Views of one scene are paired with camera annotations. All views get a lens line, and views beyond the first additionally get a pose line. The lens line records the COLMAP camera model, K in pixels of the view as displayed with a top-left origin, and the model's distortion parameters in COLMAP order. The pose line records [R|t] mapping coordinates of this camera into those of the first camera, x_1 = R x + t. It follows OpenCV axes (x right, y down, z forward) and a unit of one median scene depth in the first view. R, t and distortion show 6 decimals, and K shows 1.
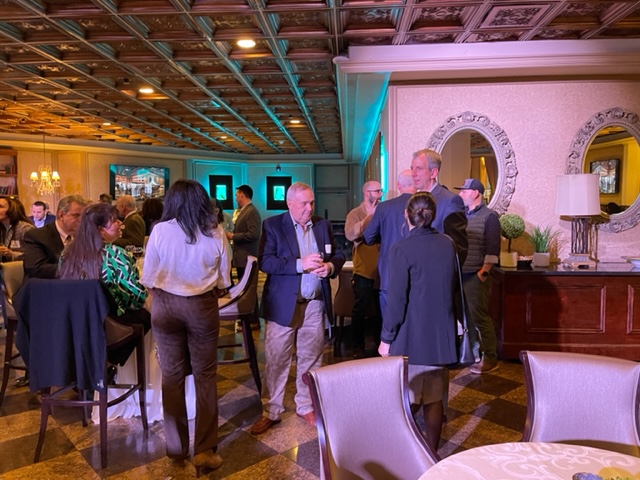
lens RADIAL K [[479.1, 0, 326.1], [0, 479.1, 235.0], [0, 0, 1]] dist [0.076299, -0.099160]
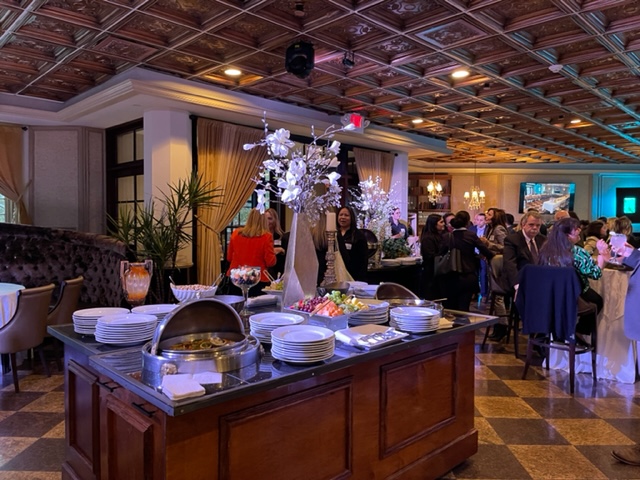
lens RADIAL K [[479.1, 0, 324.9], [0, 479.1, 236.5], [0, 0, 1]] dist [0.076299, -0.099160]
pose [[0.736109, 0.035181, -0.675948, -0.011751], [-0.049958, 0.998748, -0.002422, 0.021912], [0.675017, 0.035552, 0.736945, -0.387948]]
